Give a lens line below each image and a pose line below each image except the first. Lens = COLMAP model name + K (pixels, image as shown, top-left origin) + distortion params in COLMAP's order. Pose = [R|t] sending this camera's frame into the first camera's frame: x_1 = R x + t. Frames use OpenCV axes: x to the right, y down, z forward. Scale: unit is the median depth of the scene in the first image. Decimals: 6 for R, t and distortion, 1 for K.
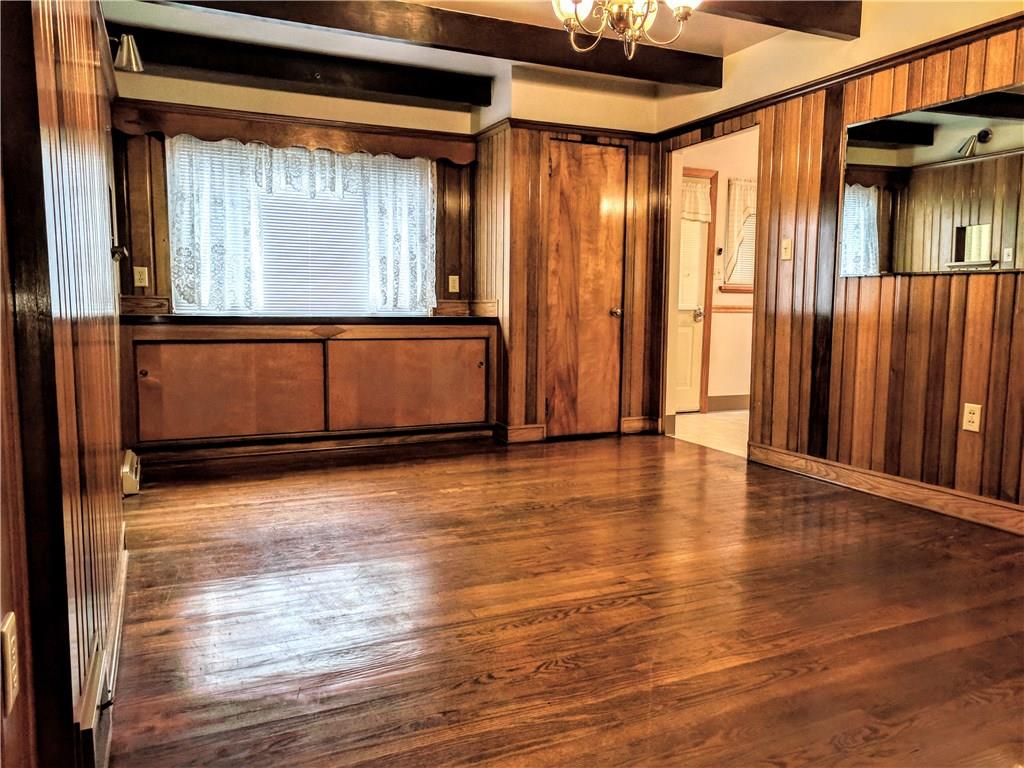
lens RADIAL K [[768.5, 0, 509.5], [0, 768.5, 383.9], [0, 0, 1]] dist [0.018871, 0.007922]
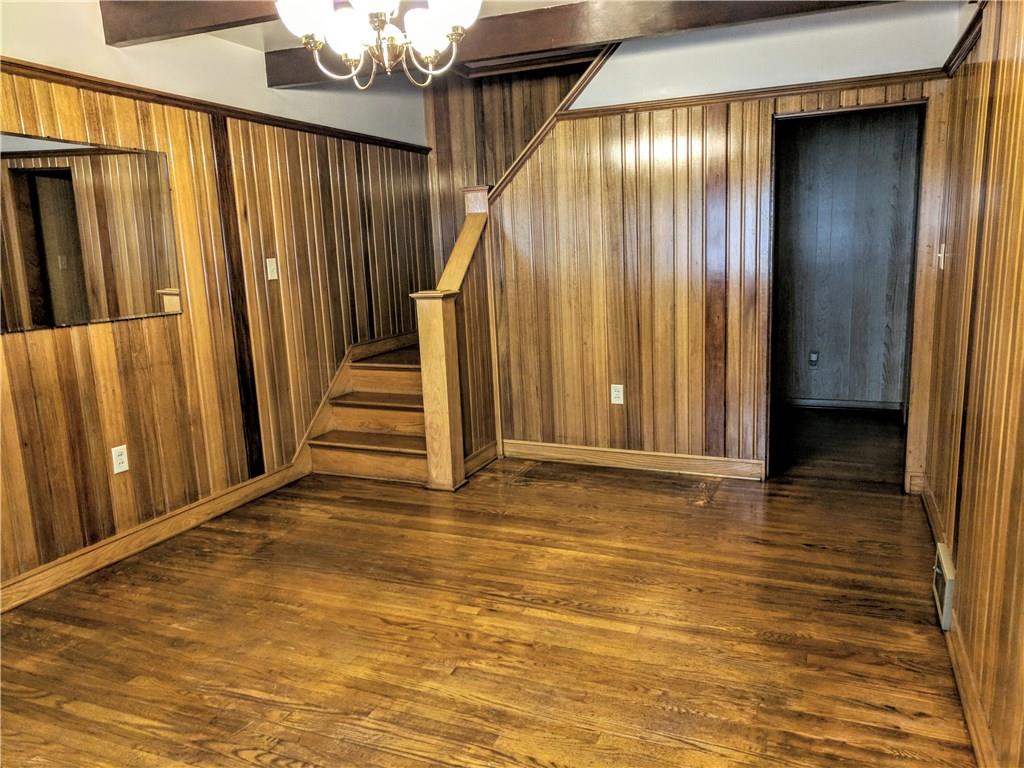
lens RADIAL K [[768.5, 0, 511.9], [0, 768.5, 386.7], [0, 0, 1]] dist [0.018871, 0.007922]
pose [[-0.669211, -0.120796, 0.733189, -0.332819], [0.111666, 0.959145, 0.259946, -0.172162], [-0.734635, 0.255831, -0.628381, 0.817679]]
